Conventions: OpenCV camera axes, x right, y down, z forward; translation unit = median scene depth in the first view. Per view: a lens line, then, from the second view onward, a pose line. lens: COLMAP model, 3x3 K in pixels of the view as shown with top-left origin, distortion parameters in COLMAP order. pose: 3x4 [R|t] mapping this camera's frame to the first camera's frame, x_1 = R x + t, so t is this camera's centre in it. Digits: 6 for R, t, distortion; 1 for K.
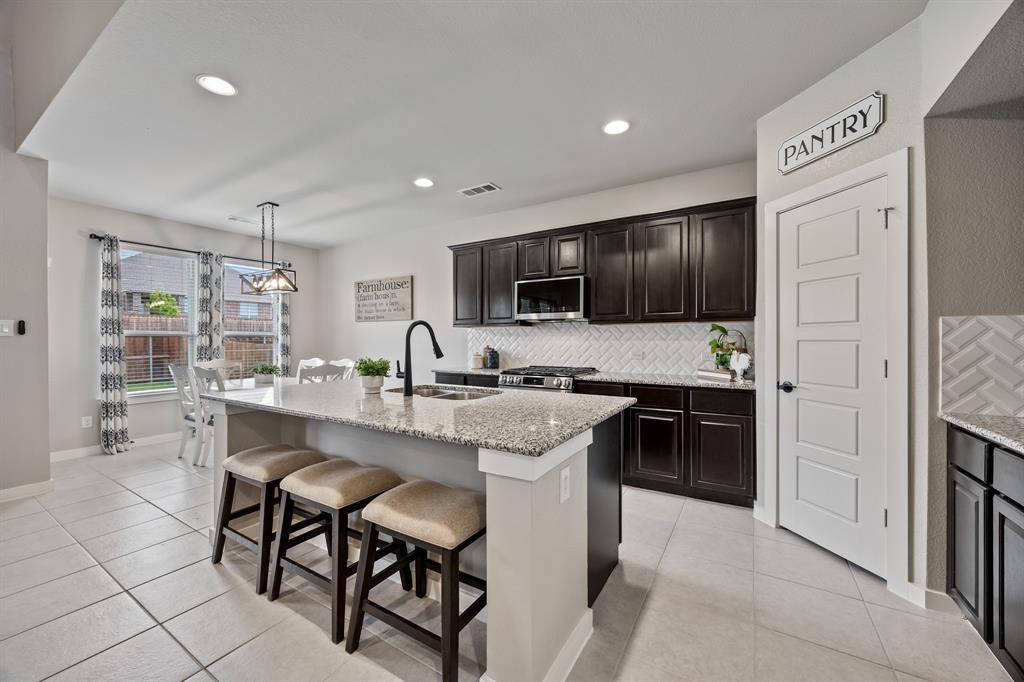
lens RADIAL K [[388.7, 0, 515.6], [0, 388.7, 341.2], [0, 0, 1]] dist [-0.004463, 0.000210]
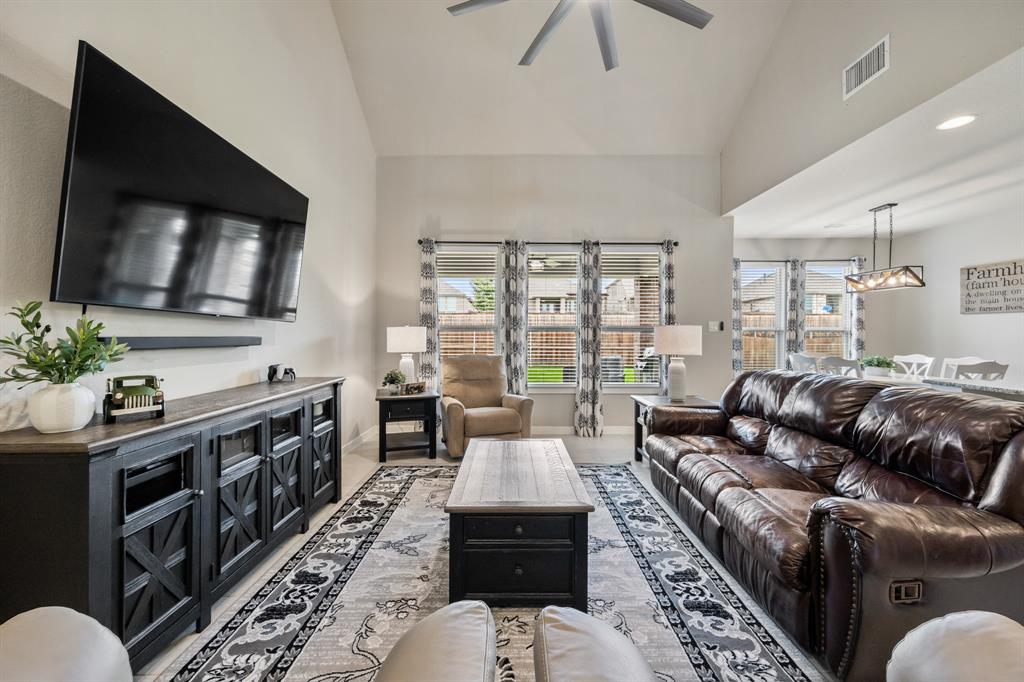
lens RADIAL K [[408.7, 0, 515.5], [0, 408.7, 334.9], [0, 0, 1]] dist [0.002728, 0.000327]
pose [[0.519994, 0.006551, -0.854145, -0.208909], [-0.008605, 0.999960, 0.002430, 0.002225], [0.854126, 0.006087, 0.520030, -0.428559]]
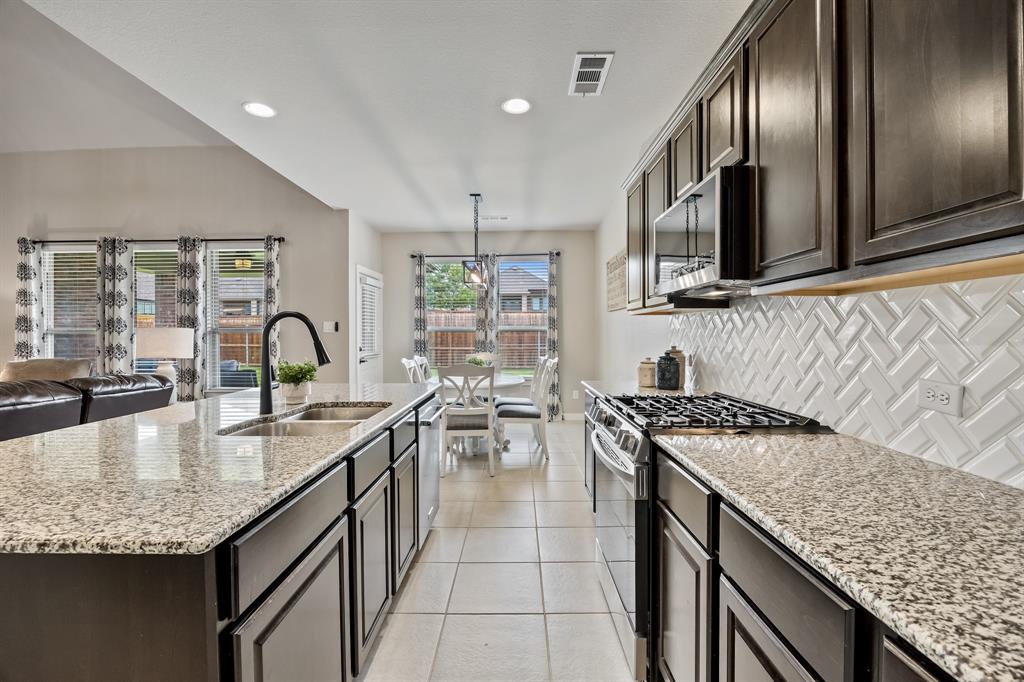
lens RADIAL K [[441.2, 0, 512.0], [0, 441.2, 341.0], [0, 0, 1]] dist [-0.018060, 0.000045]
pose [[0.507563, 0.015043, -0.861483, 0.373213], [-0.001600, 0.999862, 0.016517, -0.007055], [0.861613, -0.007006, 0.507517, 0.519740]]
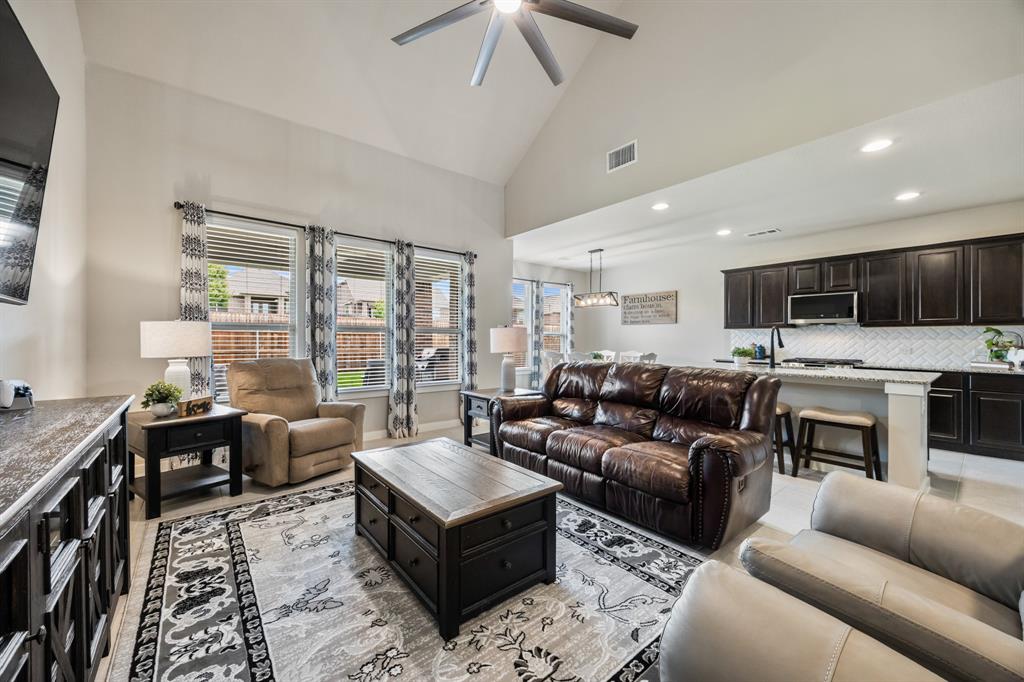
lens RADIAL K [[388.7, 0, 515.6], [0, 388.7, 341.2], [0, 0, 1]] dist [-0.004463, 0.000210]
pose [[0.942482, 0.010100, -0.334105, -0.424774], [-0.010434, 0.999945, 0.000797, 0.014733], [0.334095, 0.002735, 0.942535, -0.579396]]
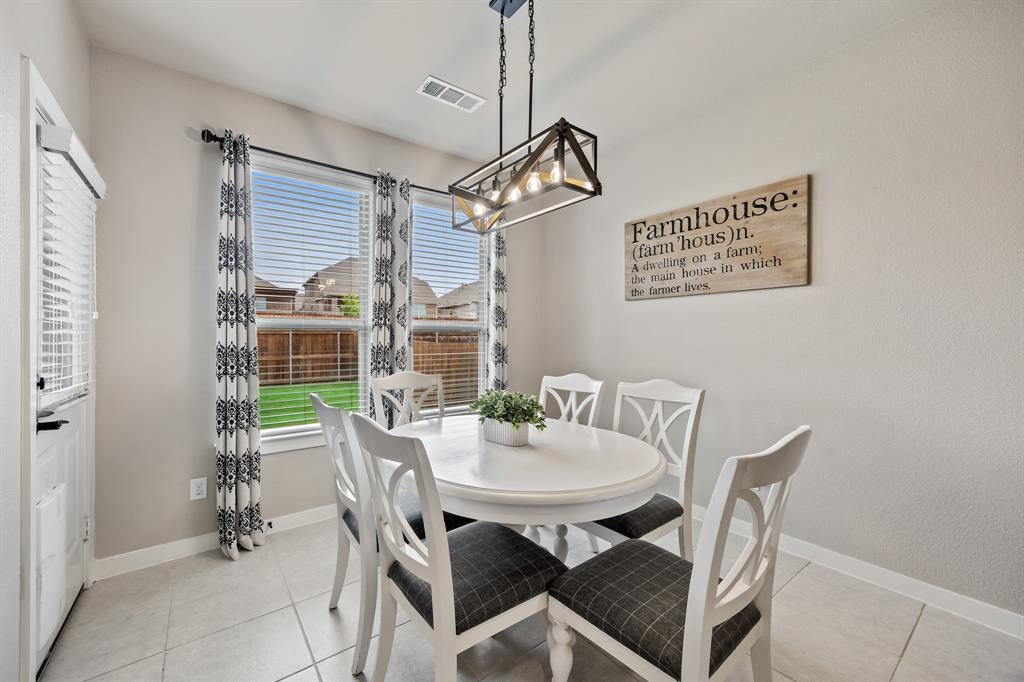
lens RADIAL K [[407.5, 0, 513.4], [0, 407.5, 339.0], [0, 0, 1]] dist [0.011848, -0.000011]
pose [[0.933339, 0.002762, -0.358986, -0.496415], [-0.004481, 0.999982, -0.003956, 0.003805], [0.358968, 0.005301, 0.933335, 0.619581]]
